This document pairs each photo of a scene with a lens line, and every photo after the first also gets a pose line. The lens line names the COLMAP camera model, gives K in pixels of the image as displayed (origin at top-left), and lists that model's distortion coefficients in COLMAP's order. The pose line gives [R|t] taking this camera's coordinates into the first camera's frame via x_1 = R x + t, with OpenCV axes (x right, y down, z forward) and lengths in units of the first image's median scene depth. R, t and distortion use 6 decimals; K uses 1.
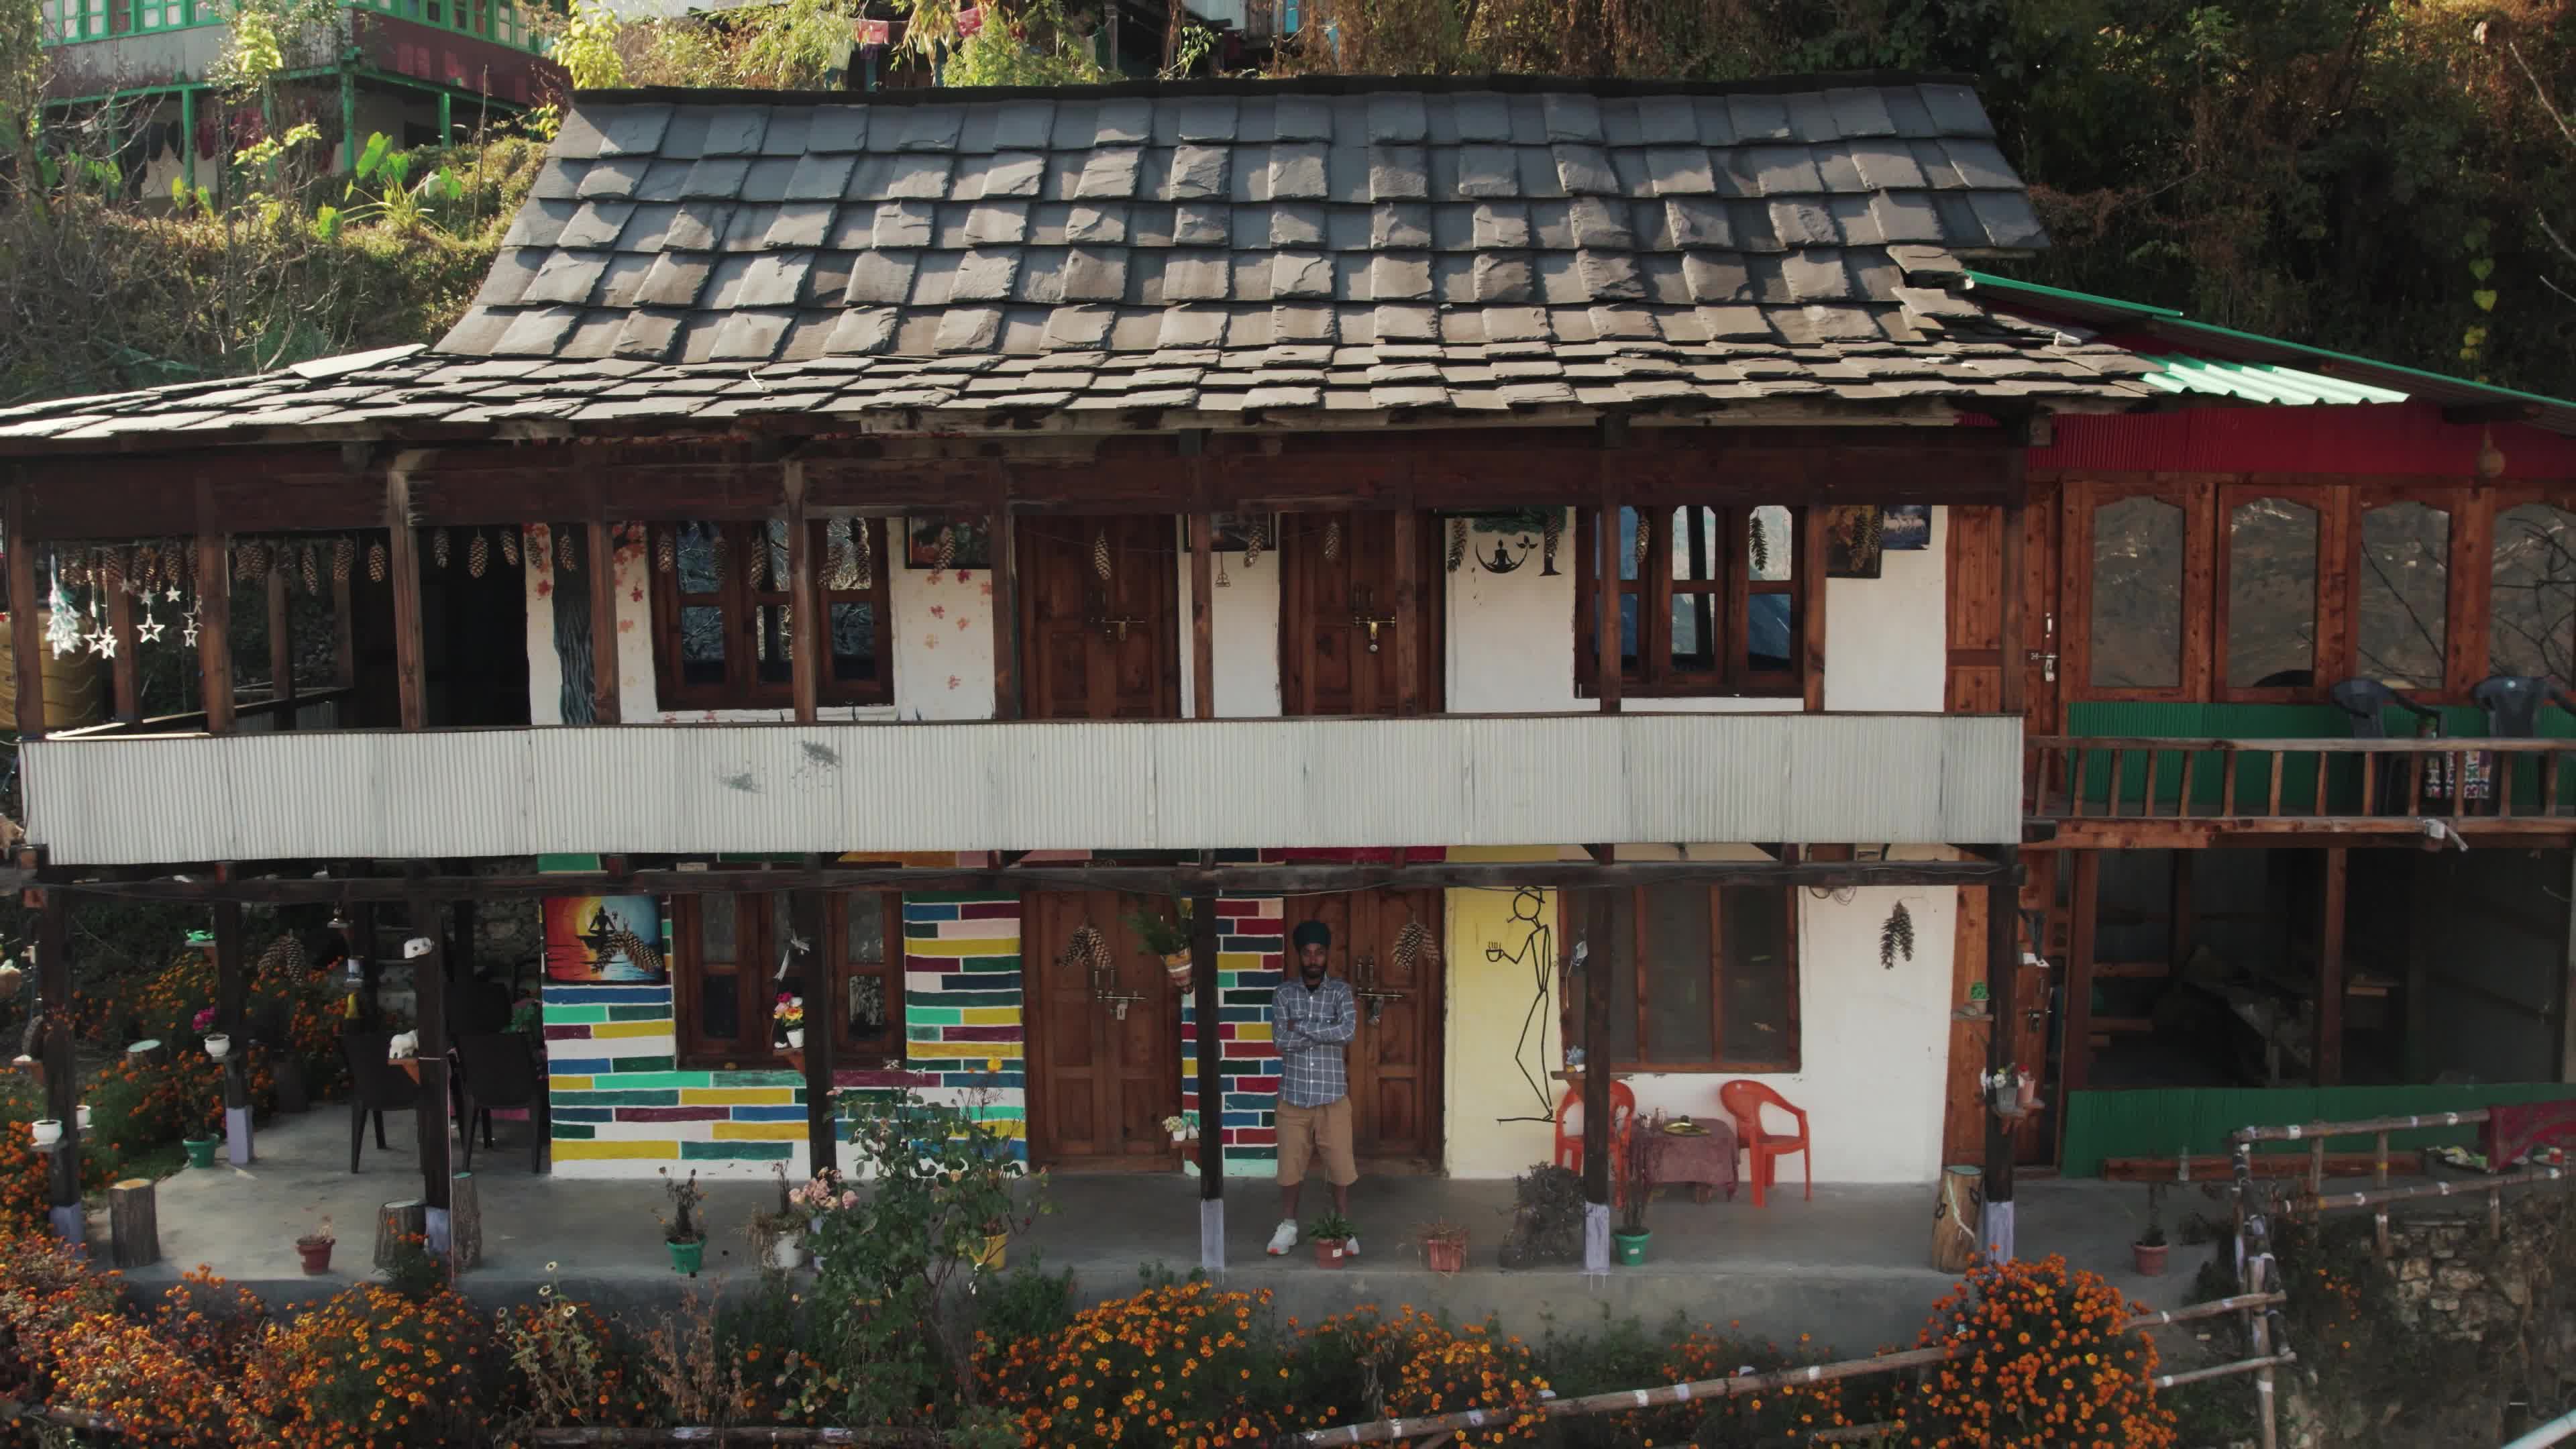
lens RADIAL K [[2339.3, 0, 1289.8], [0, 2339.3, 723.1], [0, 0, 1]] dist [-0.058661, -0.002891]
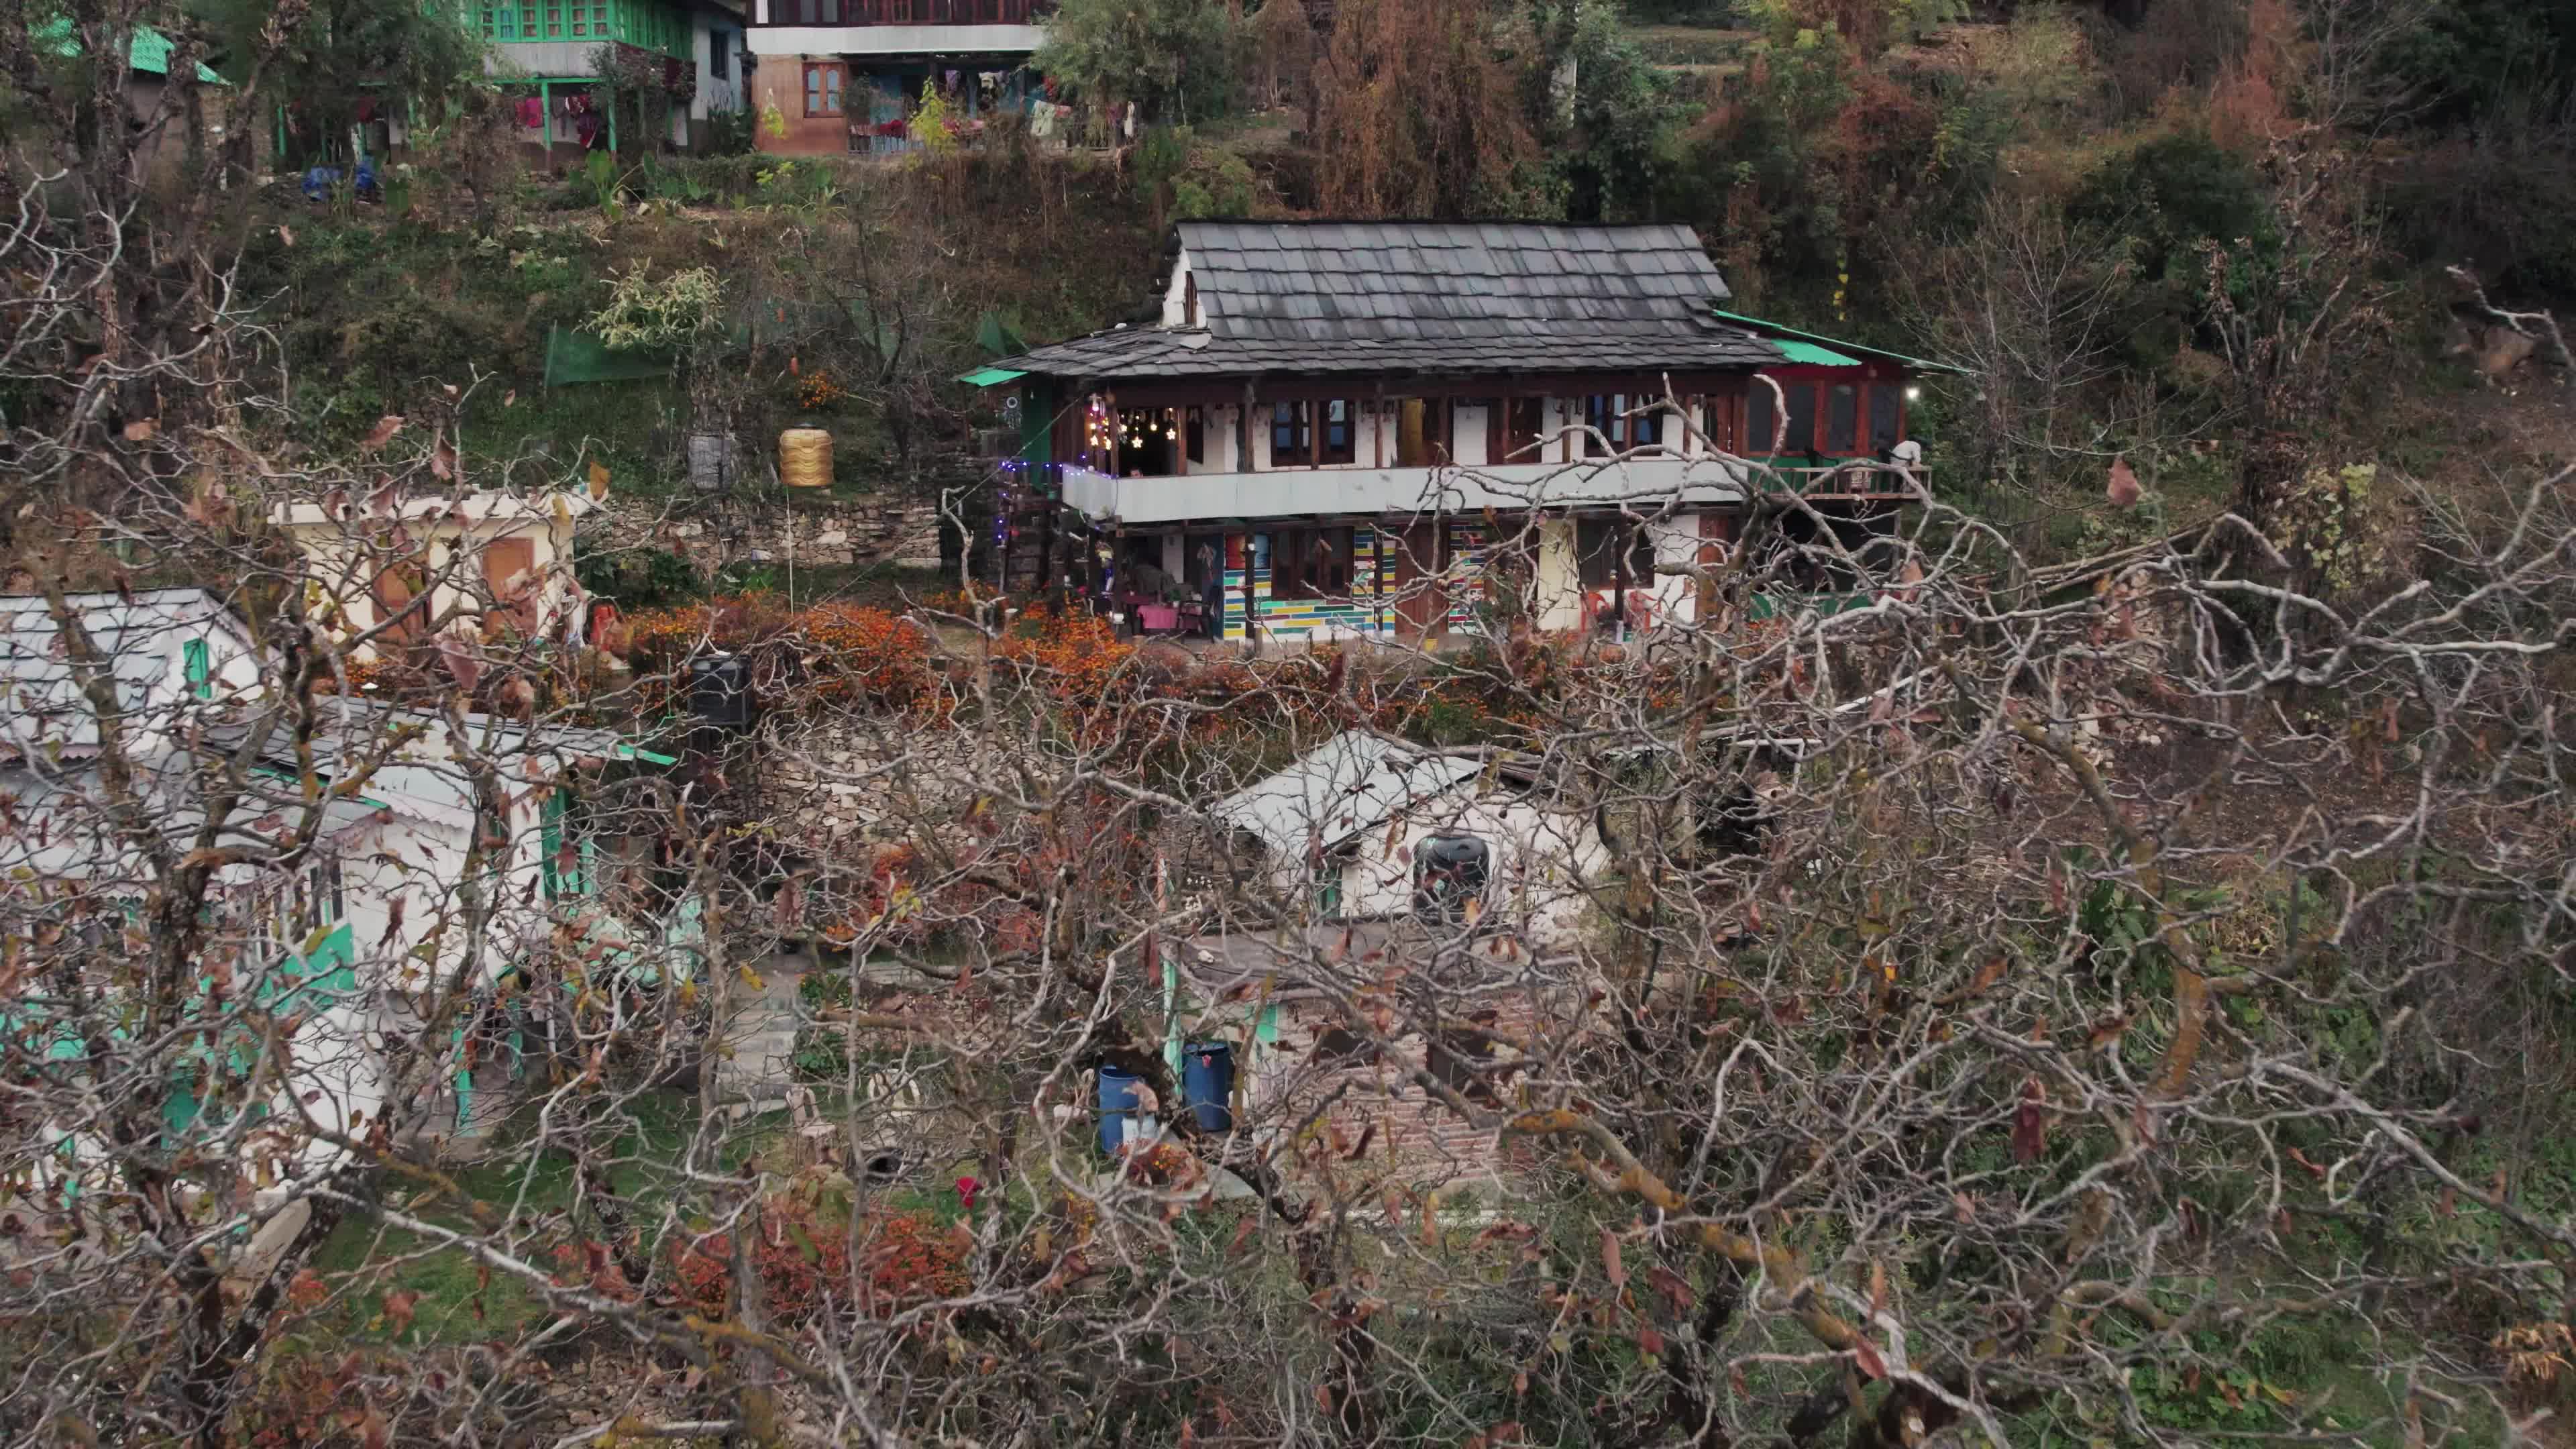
lens RADIAL K [[2339.3, 0, 1305.6], [0, 2339.3, 716.9], [0, 0, 1]] dist [-0.058661, -0.002891]
pose [[0.954467, -0.046923, 0.294604, -1.049096], [0.021165, 0.995715, 0.090022, 0.040862], [-0.297565, -0.079688, 0.951370, -1.626233]]
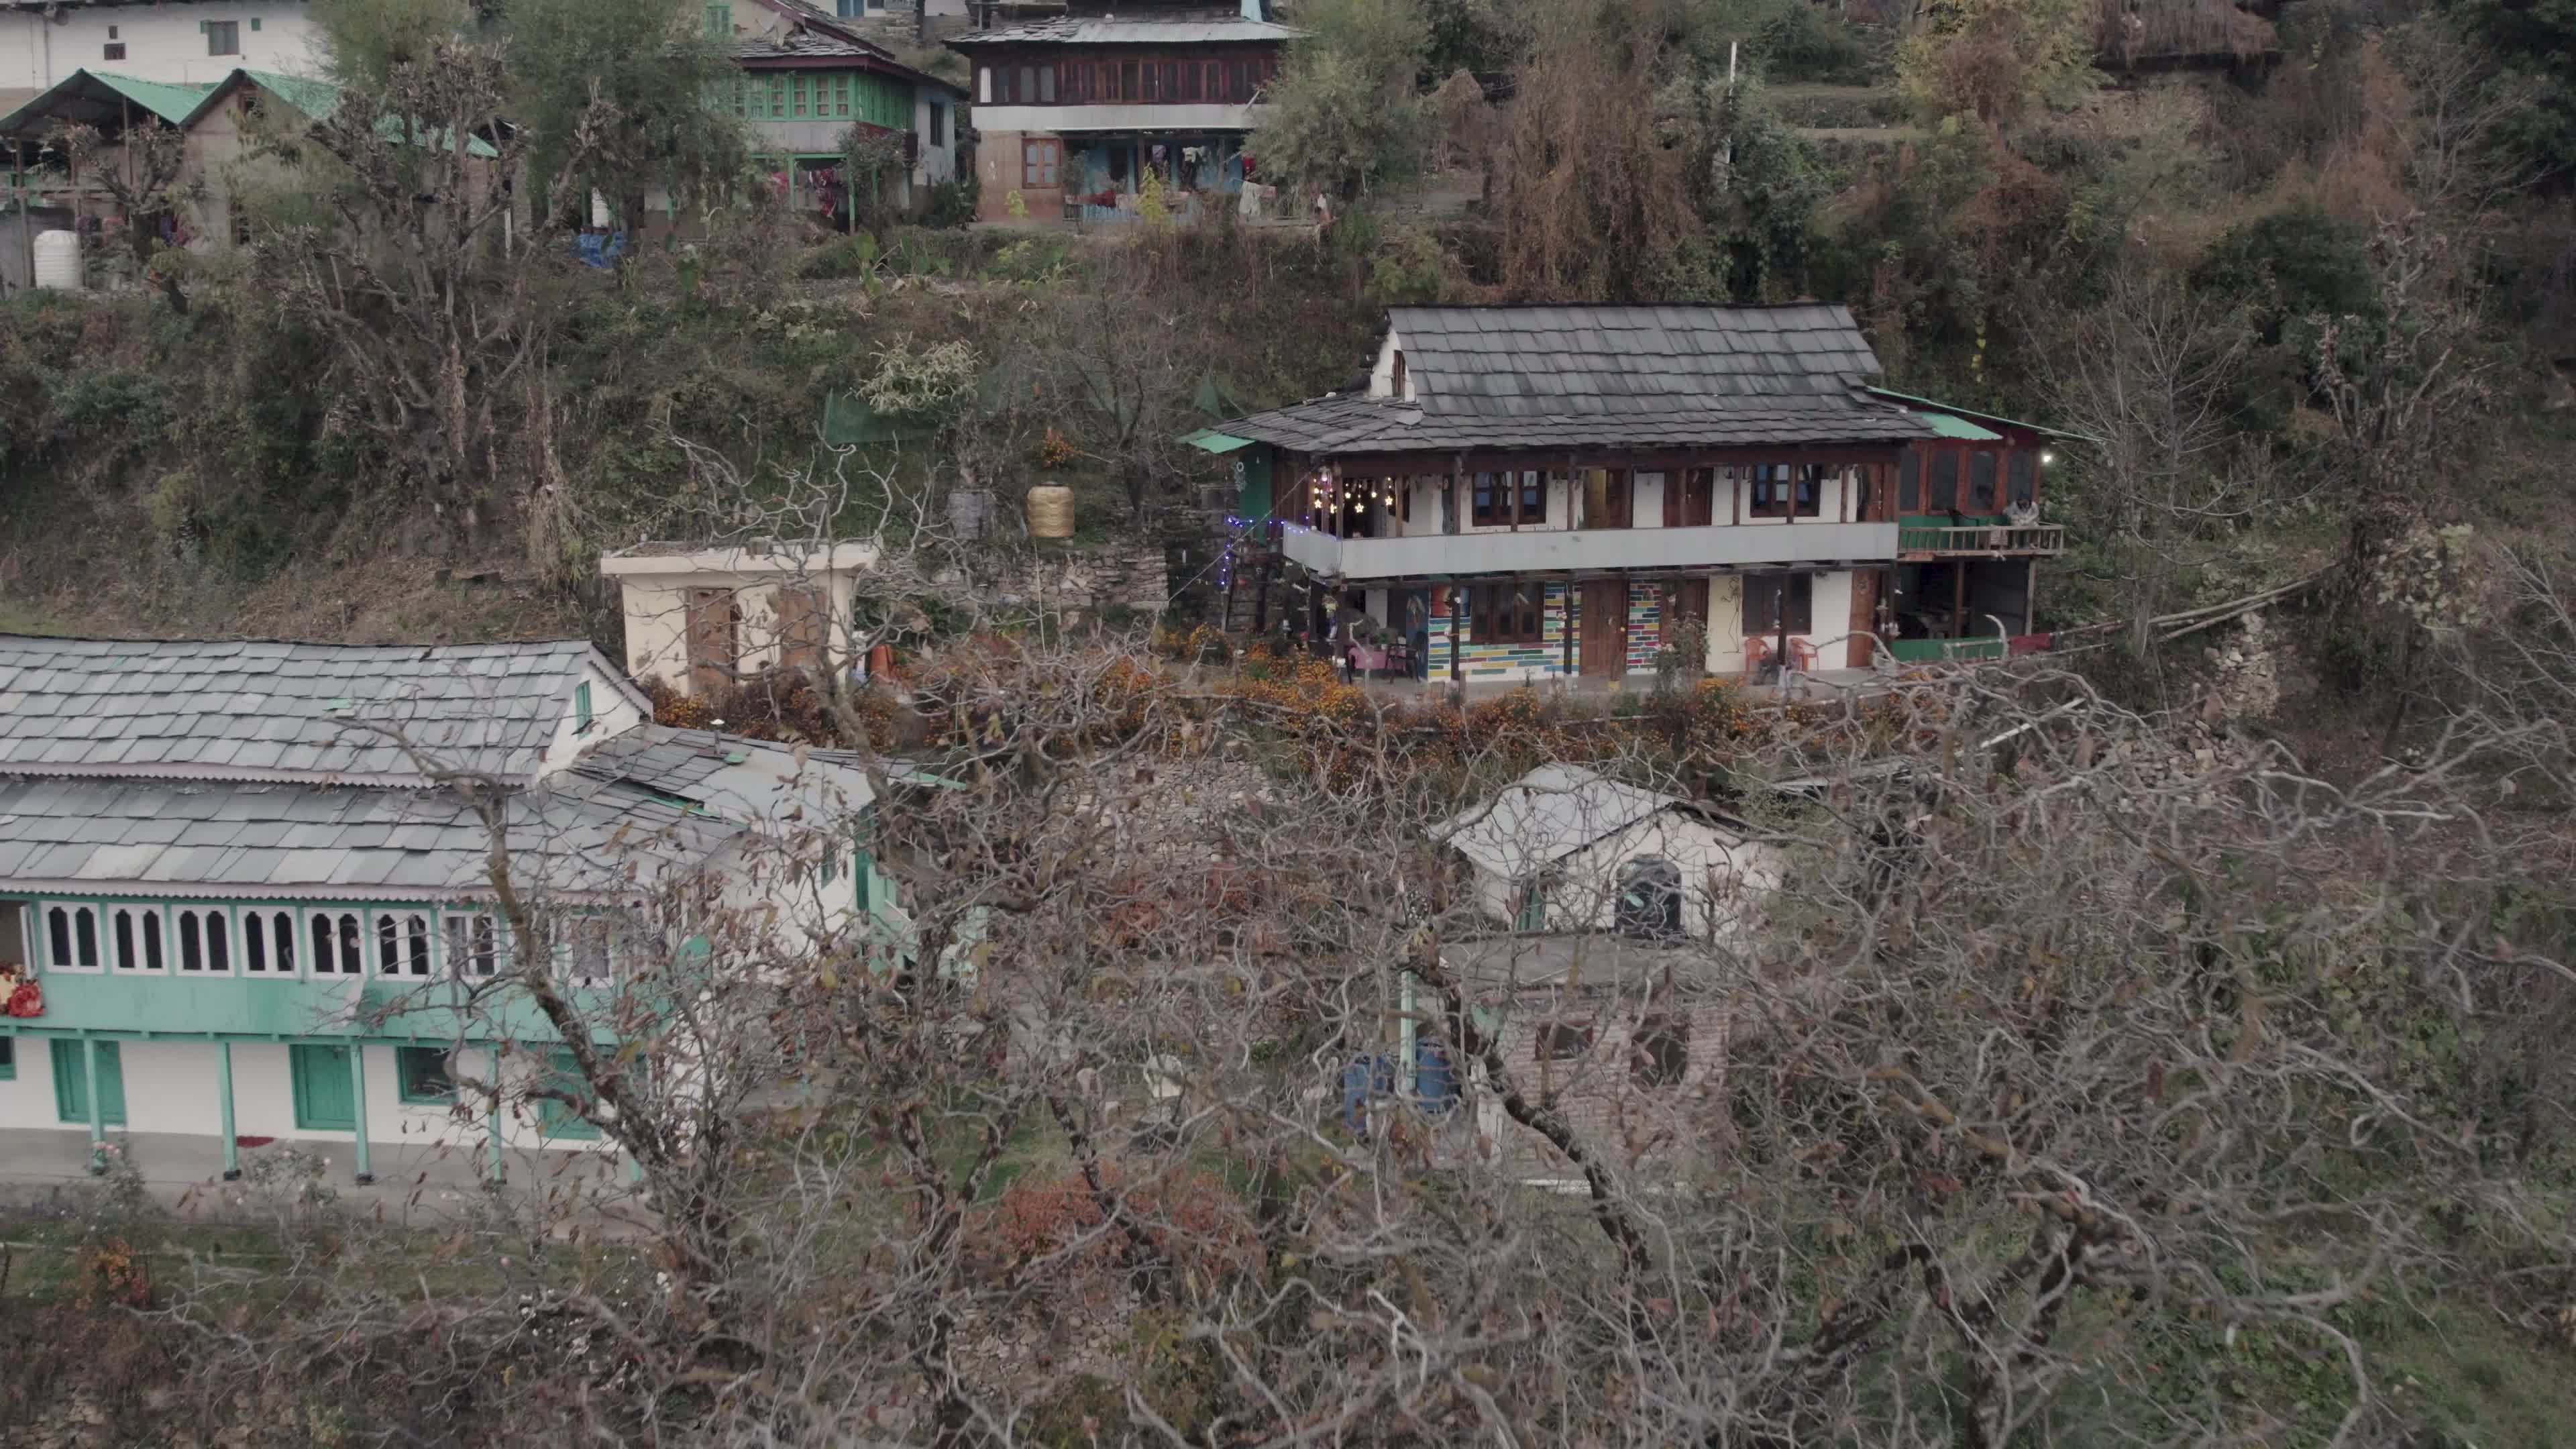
lens RADIAL K [[2339.3, 0, 1301.3], [0, 2339.3, 715.5], [0, 0, 1]] dist [-0.058661, -0.002891]
pose [[0.967977, -0.038224, 0.248110, -1.260028], [0.016481, 0.995884, 0.089126, -0.035426], [-0.250496, -0.082183, 0.964623, -1.925638]]
